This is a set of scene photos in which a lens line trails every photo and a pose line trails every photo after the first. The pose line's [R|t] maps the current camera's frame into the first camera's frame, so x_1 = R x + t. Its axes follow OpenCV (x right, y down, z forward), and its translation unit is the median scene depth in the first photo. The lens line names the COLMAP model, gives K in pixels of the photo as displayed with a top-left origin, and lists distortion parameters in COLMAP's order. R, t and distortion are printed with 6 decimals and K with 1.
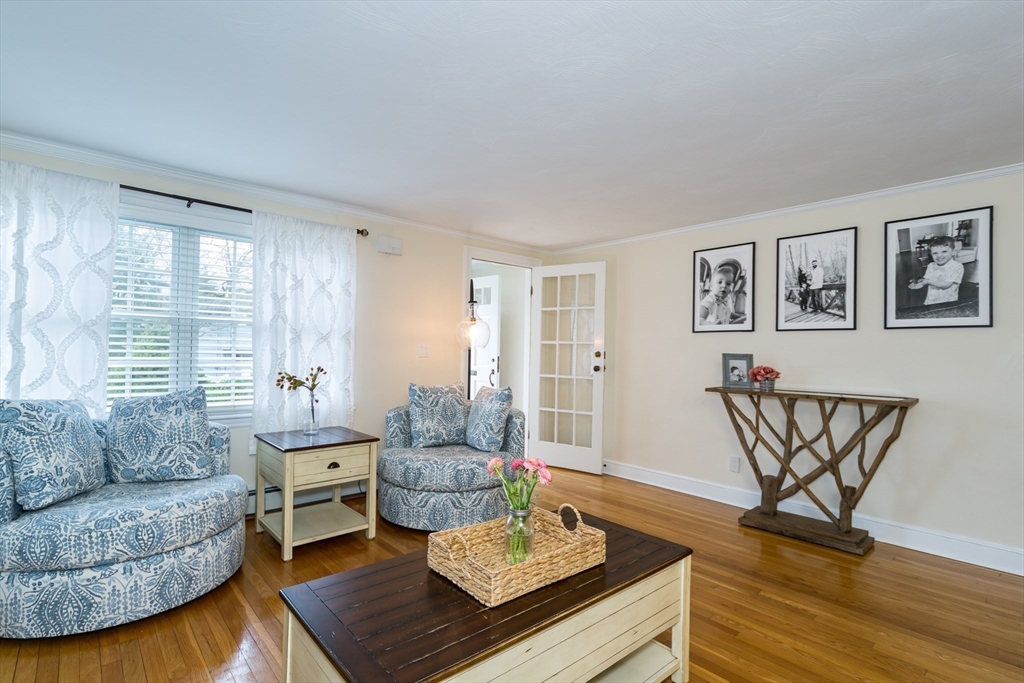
lens RADIAL K [[487.8, 0, 512.0], [0, 487.8, 341.5], [0, 0, 1]] dist [0.000308, 0.000020]
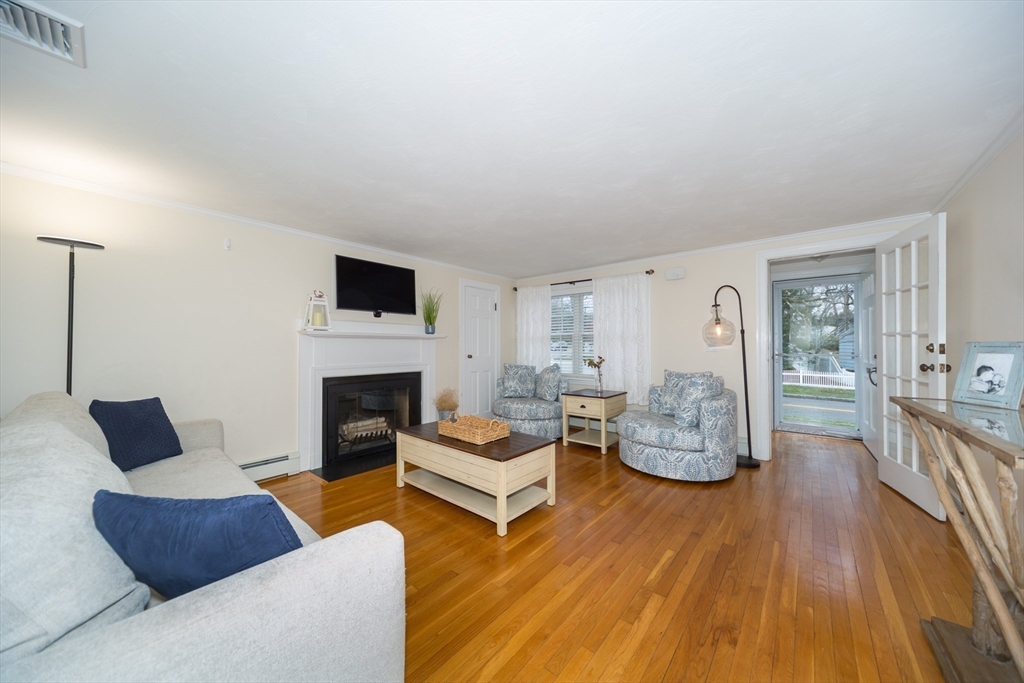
lens RADIAL K [[347.7, 0, 512.0], [0, 347.7, 341.5], [0, 0, 1]] dist [0.000671, 0.000039]
pose [[0.138286, -0.032887, -0.989846, 0.917894], [0.019673, 0.999343, -0.030454, 0.031008], [0.990197, -0.015262, 0.138842, 0.505580]]
